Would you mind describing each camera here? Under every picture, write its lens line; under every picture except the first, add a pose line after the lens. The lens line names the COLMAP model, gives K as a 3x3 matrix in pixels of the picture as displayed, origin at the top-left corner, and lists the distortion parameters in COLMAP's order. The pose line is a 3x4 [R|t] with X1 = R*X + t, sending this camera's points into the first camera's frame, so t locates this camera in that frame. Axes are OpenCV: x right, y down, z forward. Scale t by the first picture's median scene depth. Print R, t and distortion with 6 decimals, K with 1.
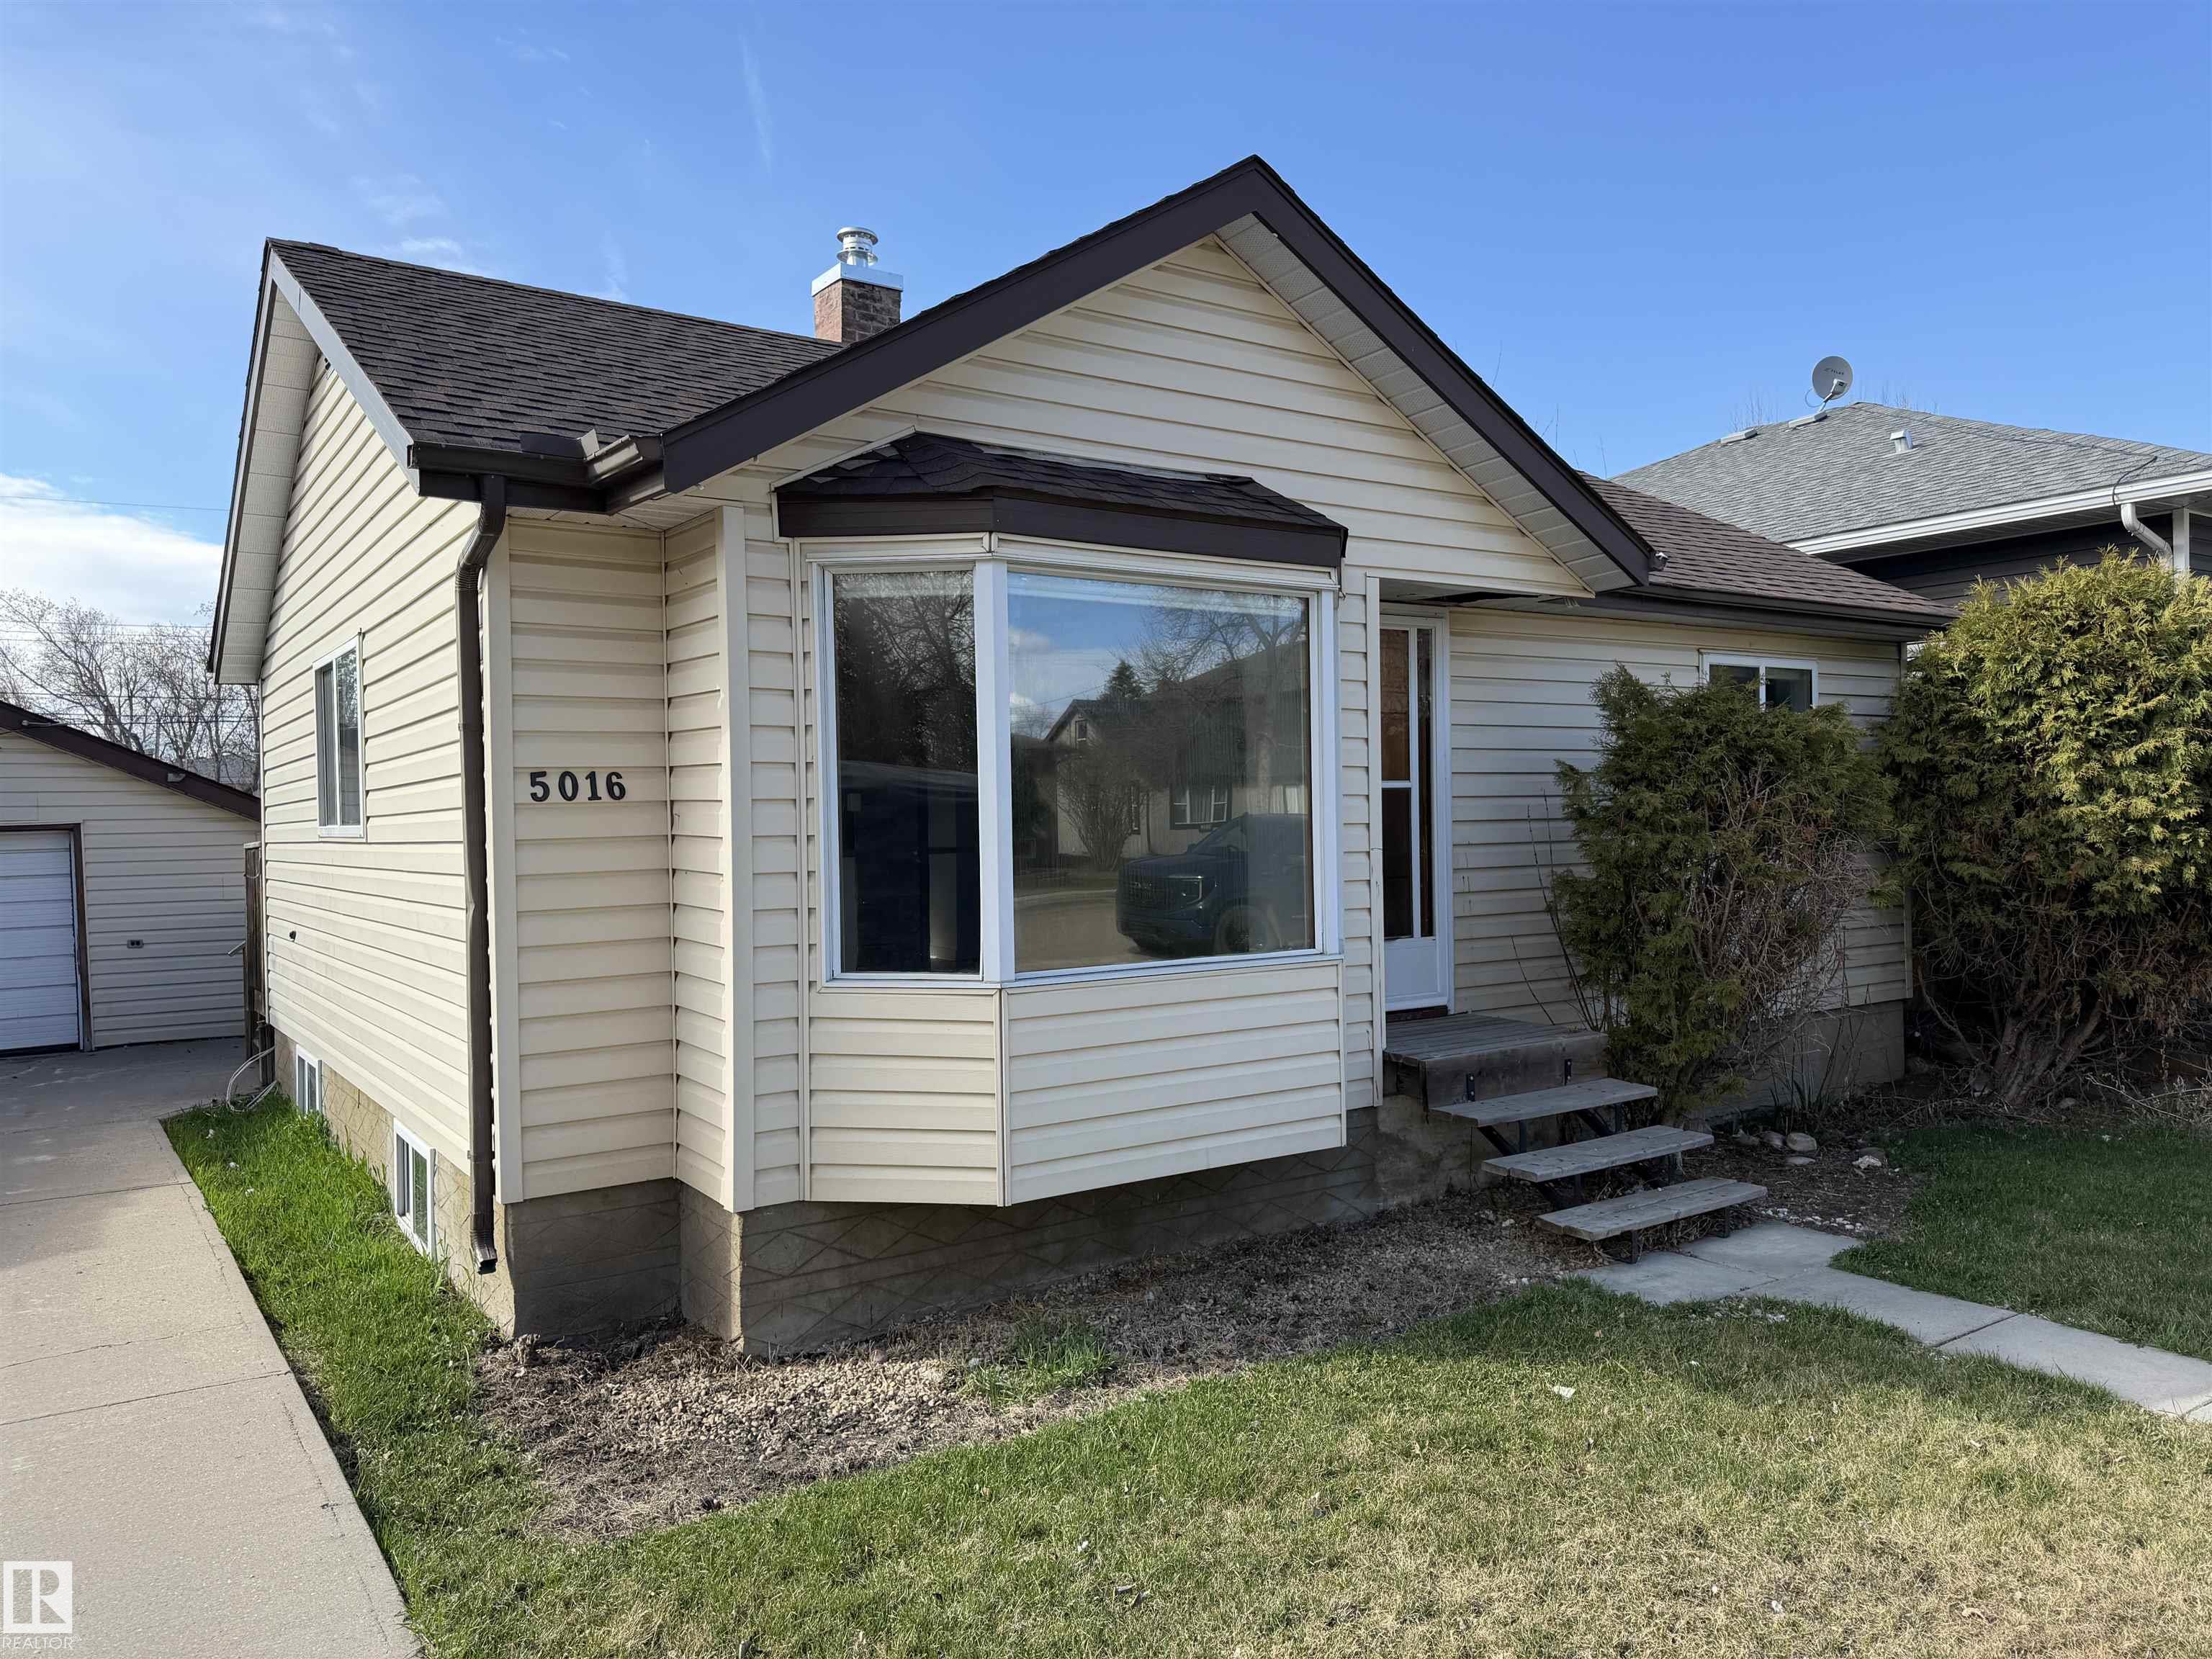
lens RADIAL K [[1529.1, 0, 1106.0], [0, 1529.1, 829.5], [0, 0, 1]] dist [0.093246, -0.129037]
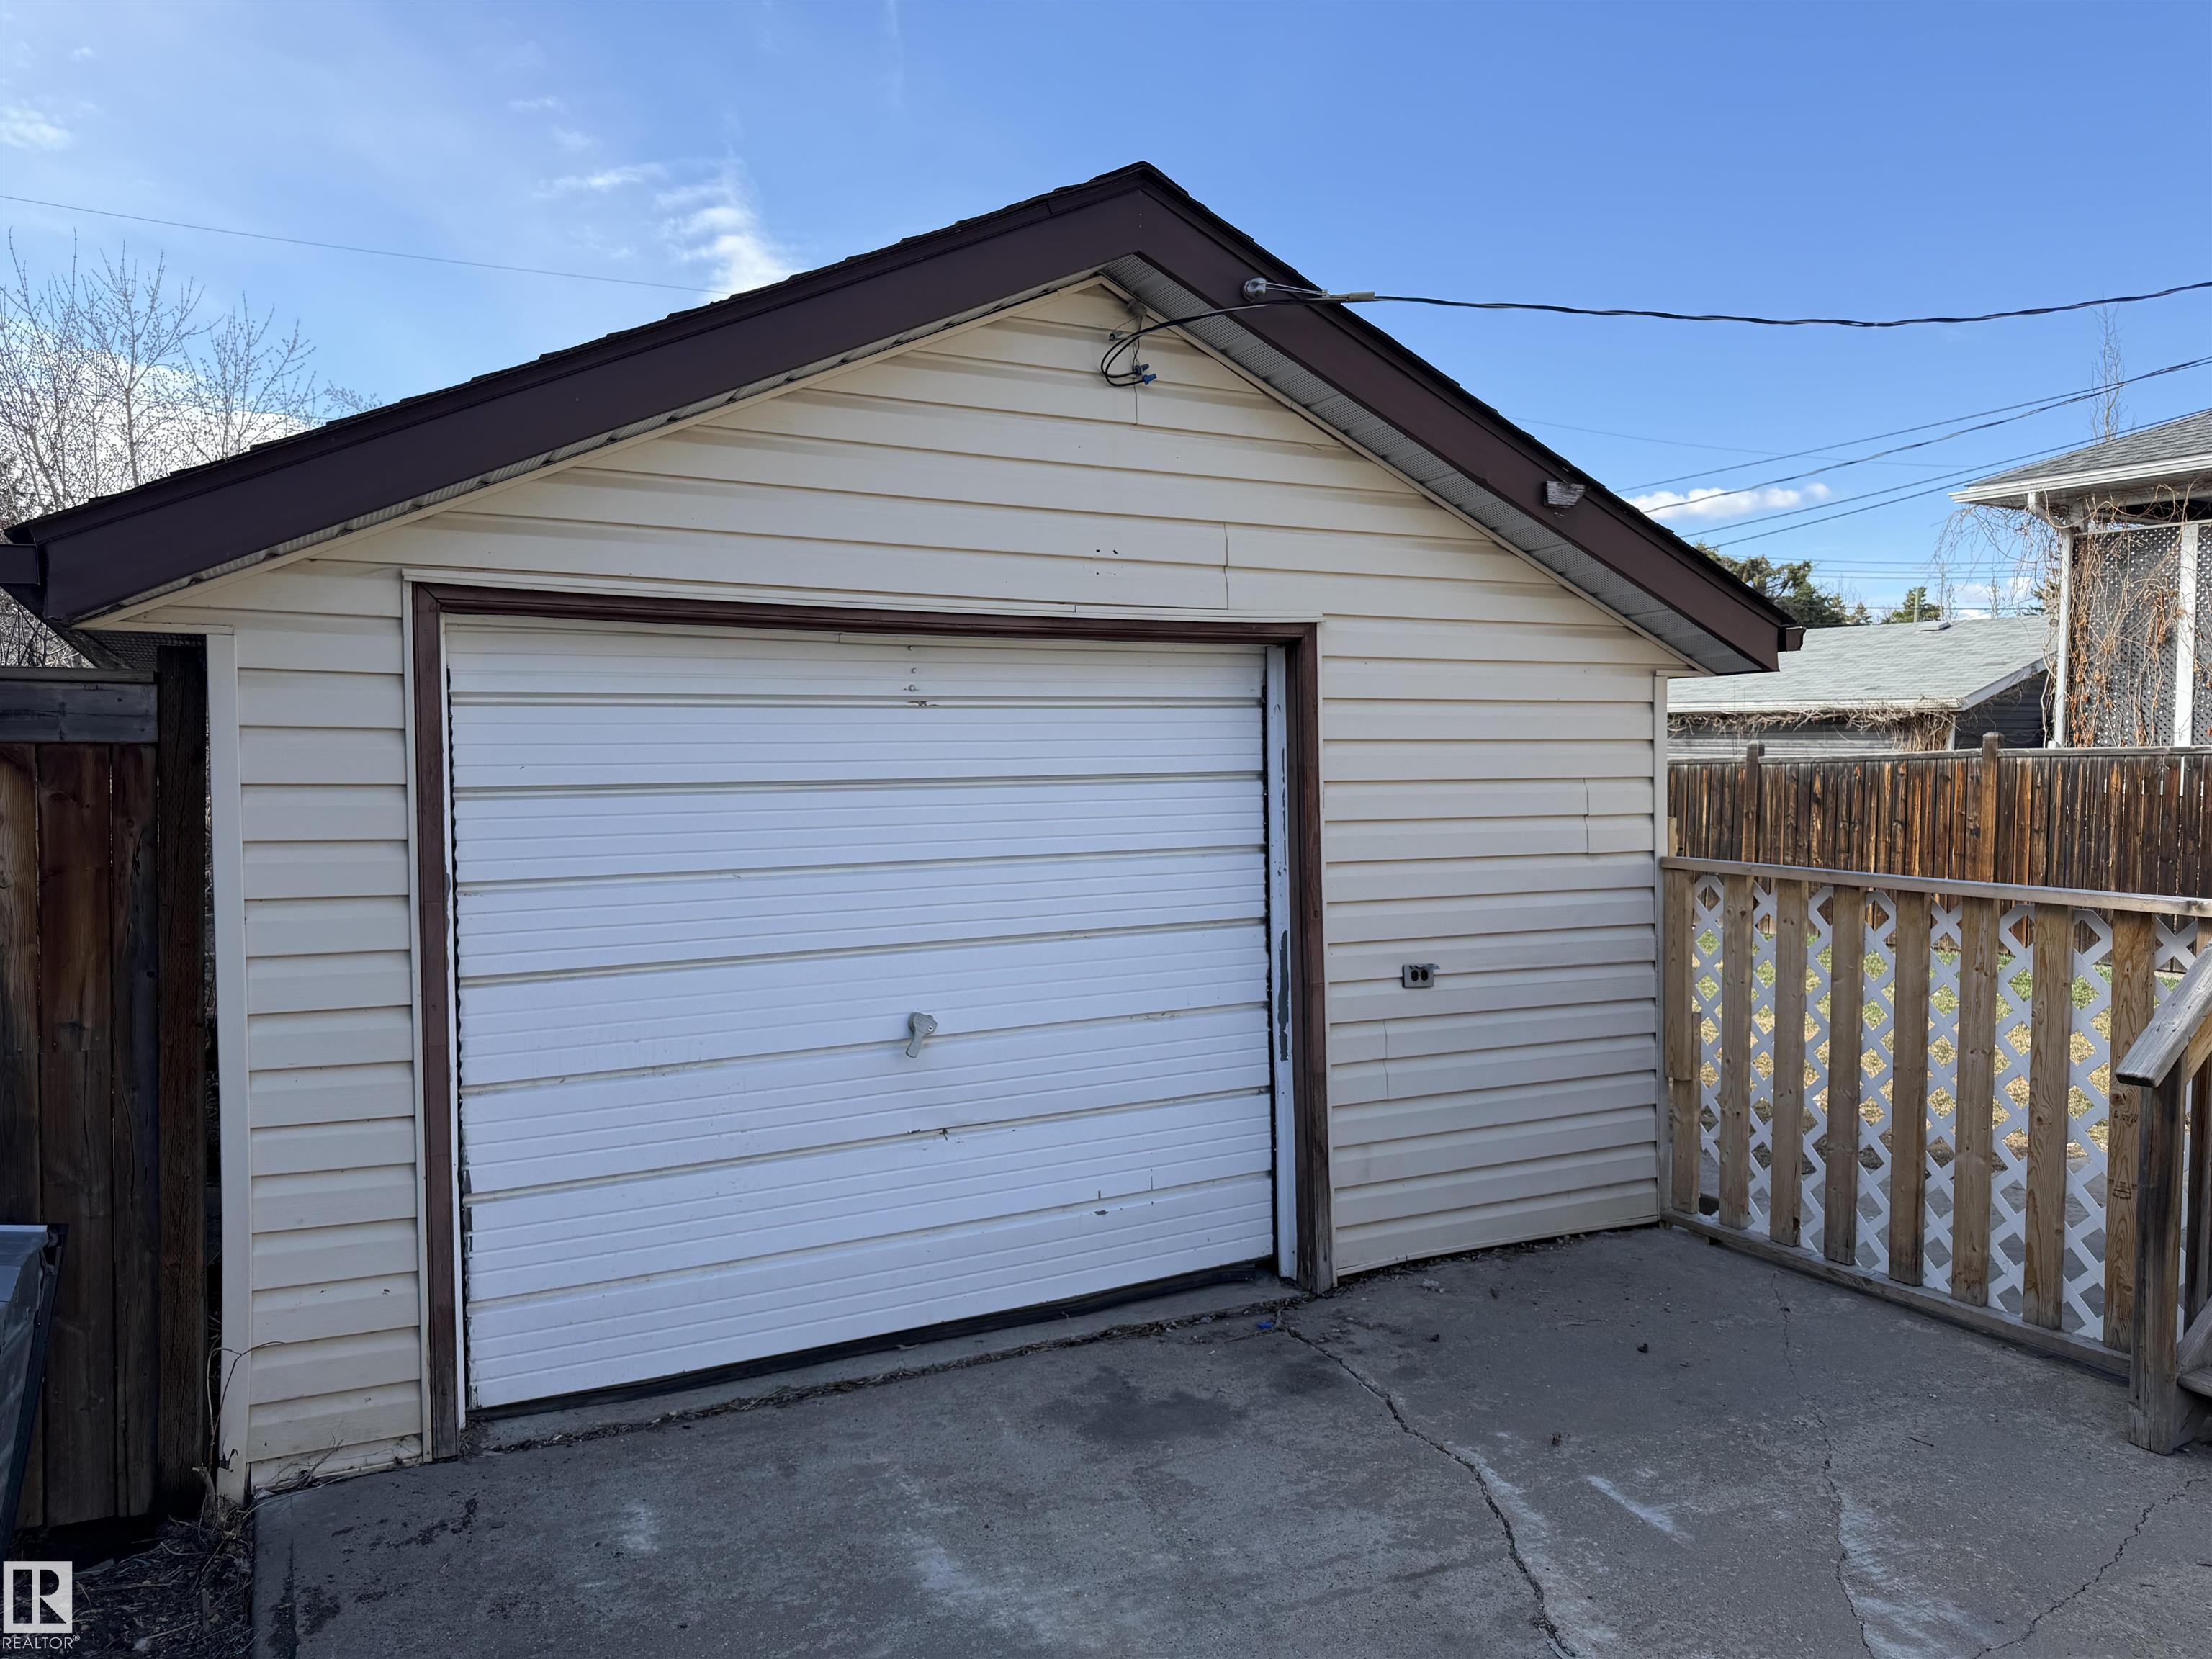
lens RADIAL K [[1531.5, 0, 1103.6], [0, 1531.5, 827.9], [0, 0, 1]] dist [0.085445, -0.128208]
pose [[0.997273, 0.026855, -0.068743, -1.198646], [-0.023444, 0.998476, 0.049963, 0.043582], [0.069980, -0.048215, 0.996383, 1.164014]]
